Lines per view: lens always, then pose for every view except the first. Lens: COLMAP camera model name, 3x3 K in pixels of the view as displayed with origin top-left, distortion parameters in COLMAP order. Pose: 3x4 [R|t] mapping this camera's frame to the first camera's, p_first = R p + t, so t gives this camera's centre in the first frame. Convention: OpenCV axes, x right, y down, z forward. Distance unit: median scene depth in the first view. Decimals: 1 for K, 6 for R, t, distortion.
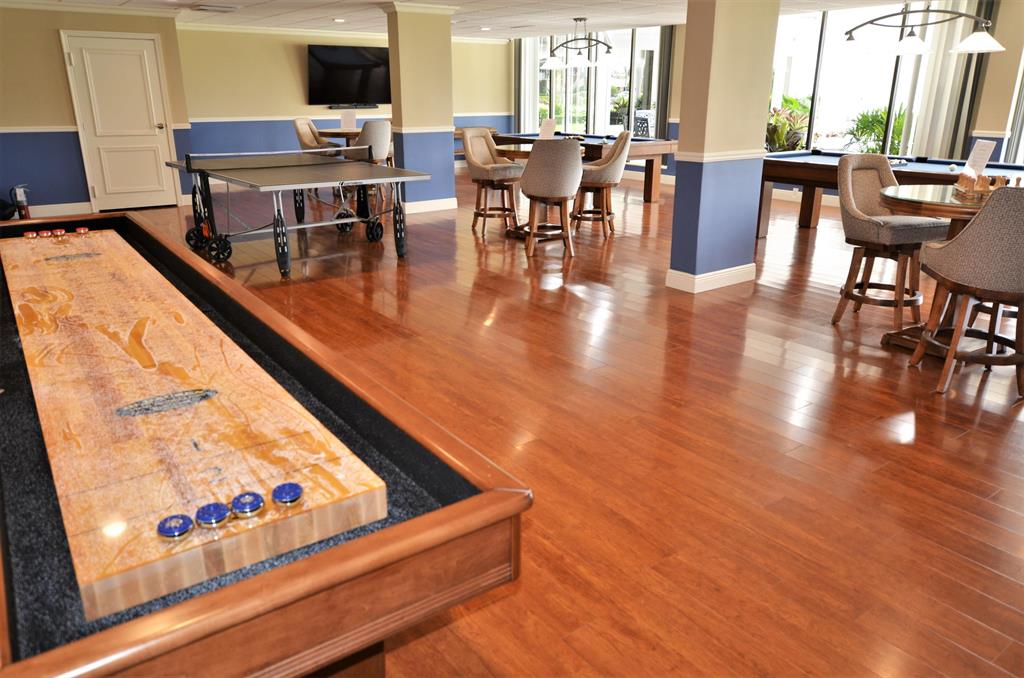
lens RADIAL K [[726.0, 0, 512.0], [0, 726.0, 339.0], [0, 0, 1]] dist [-0.012170, 0.000001]
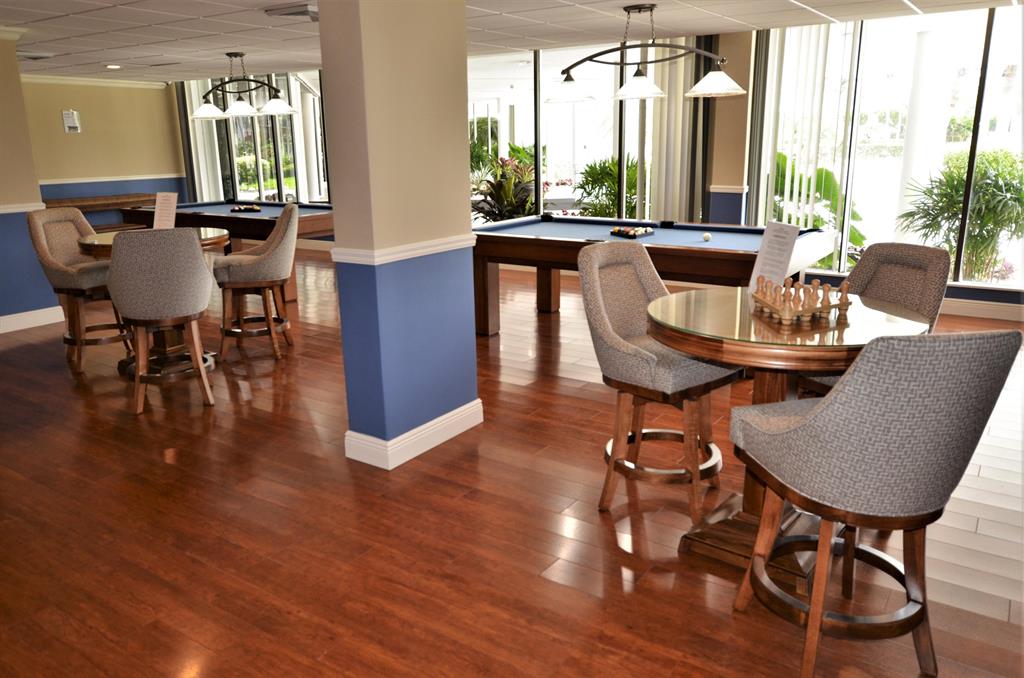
lens RADIAL K [[787.4, 0, 512.0], [0, 787.4, 339.0], [0, 0, 1]] dist [0.004482, 0.006588]
pose [[0.941805, -0.095764, 0.322232, 0.083054], [0.122559, 0.990404, -0.063870, -0.068269], [-0.313023, 0.099646, 0.944504, 0.184576]]
